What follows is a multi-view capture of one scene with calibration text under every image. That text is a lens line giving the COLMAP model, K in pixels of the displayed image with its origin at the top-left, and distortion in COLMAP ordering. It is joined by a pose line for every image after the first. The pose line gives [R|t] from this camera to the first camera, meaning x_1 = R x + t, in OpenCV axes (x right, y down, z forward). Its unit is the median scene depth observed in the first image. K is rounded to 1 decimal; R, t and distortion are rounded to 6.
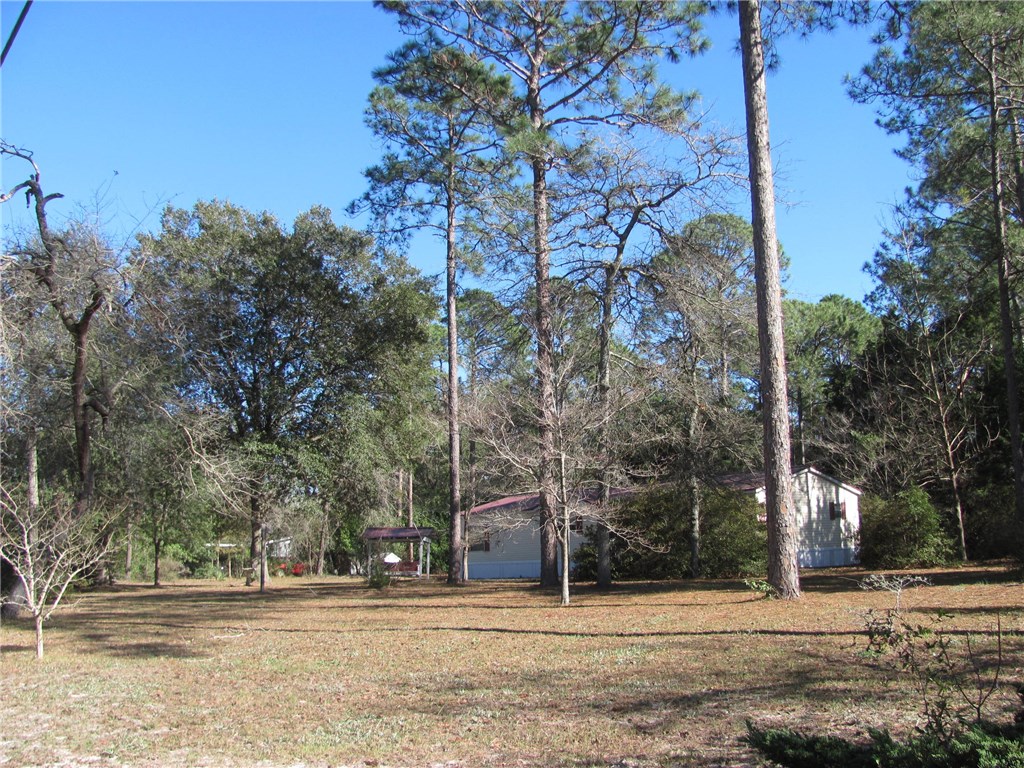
lens RADIAL K [[1113.4, 0, 512.0], [0, 1113.4, 384.0], [0, 0, 1]] dist [-0.124685, 0.022126]
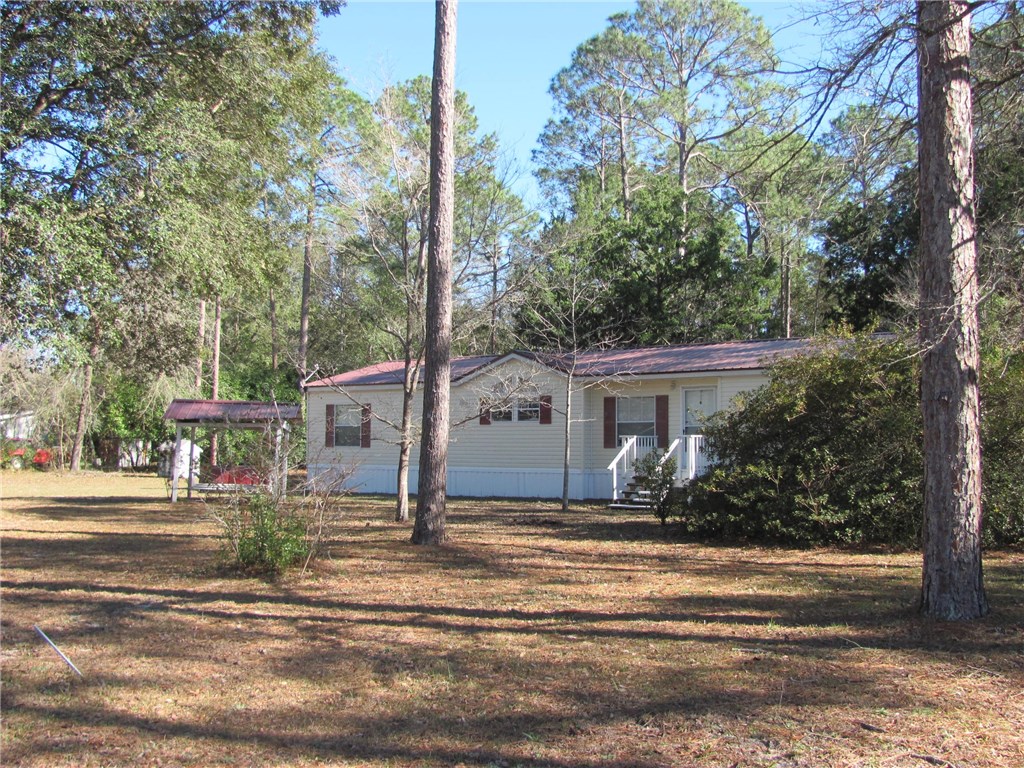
lens RADIAL K [[1113.4, 0, 512.0], [0, 1113.4, 384.0], [0, 0, 1]] dist [-0.124685, 0.022126]
pose [[0.976904, 0.043426, 0.209219, -0.056920], [-0.064469, 0.993404, 0.094832, 0.042533], [-0.203721, -0.106130, 0.973260, 0.312076]]
